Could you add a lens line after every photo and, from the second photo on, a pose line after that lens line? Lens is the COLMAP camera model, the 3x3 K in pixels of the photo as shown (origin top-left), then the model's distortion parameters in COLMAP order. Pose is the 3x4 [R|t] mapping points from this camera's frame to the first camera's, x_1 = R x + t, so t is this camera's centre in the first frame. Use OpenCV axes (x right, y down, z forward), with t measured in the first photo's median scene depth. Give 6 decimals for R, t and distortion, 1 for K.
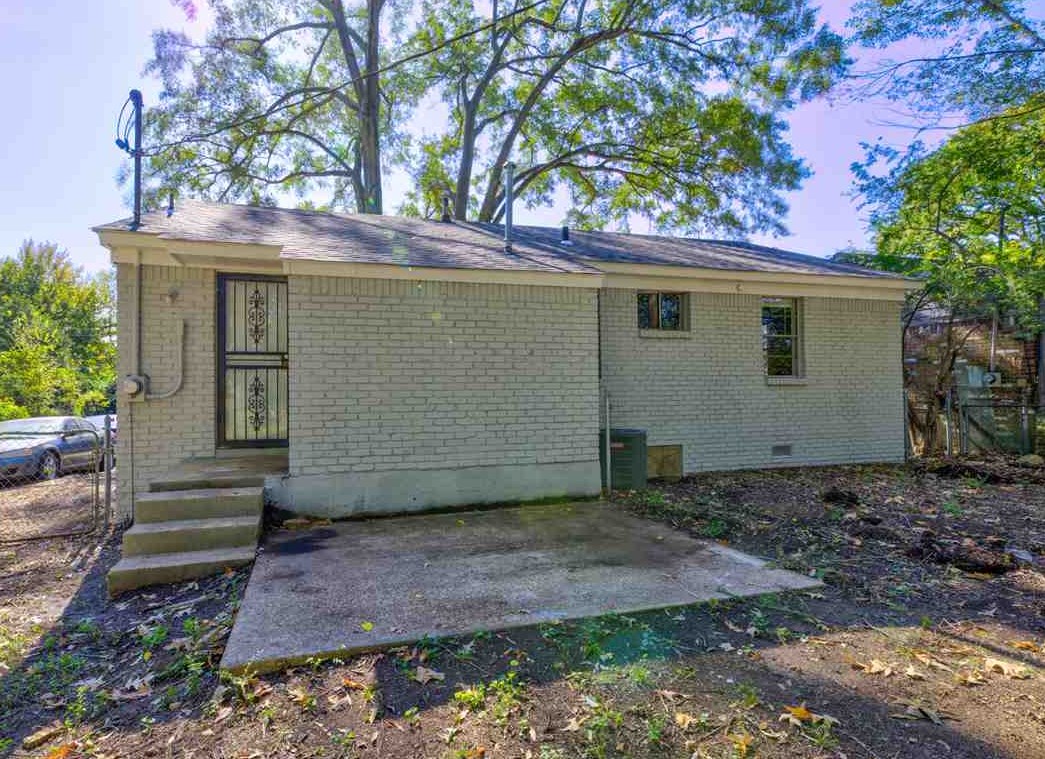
lens RADIAL K [[525.7, 0, 476.6], [0, 525.7, 388.7], [0, 0, 1]] dist [-0.005395, -0.001172]
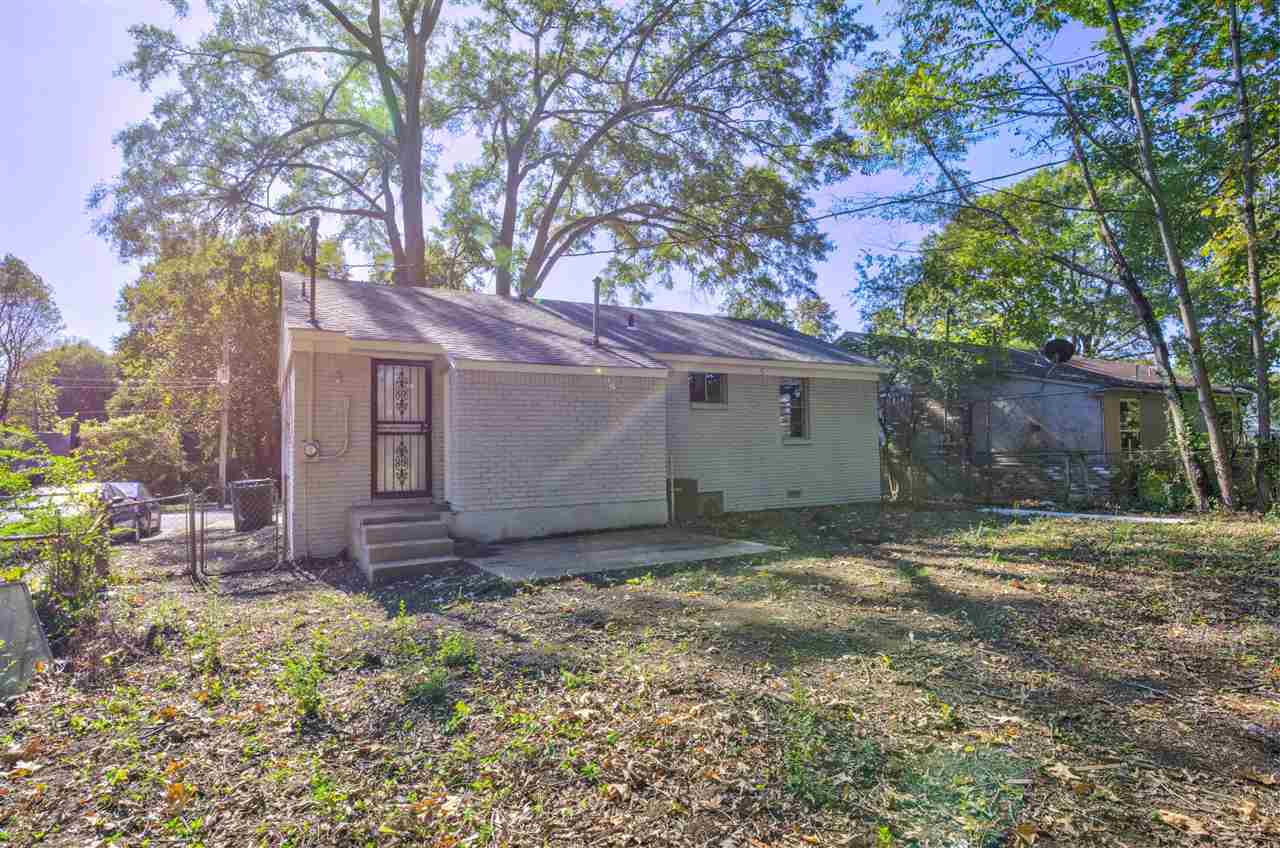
lens RADIAL K [[674.9, 0, 640.0], [0, 674.9, 424.0], [0, 0, 1]] dist [0.000053, 0.000263]
pose [[0.970084, 0.001816, 0.242764, -0.091258], [0.006477, 0.999422, -0.033359, -0.002189], [-0.242684, 0.033934, 0.969512, -0.246187]]
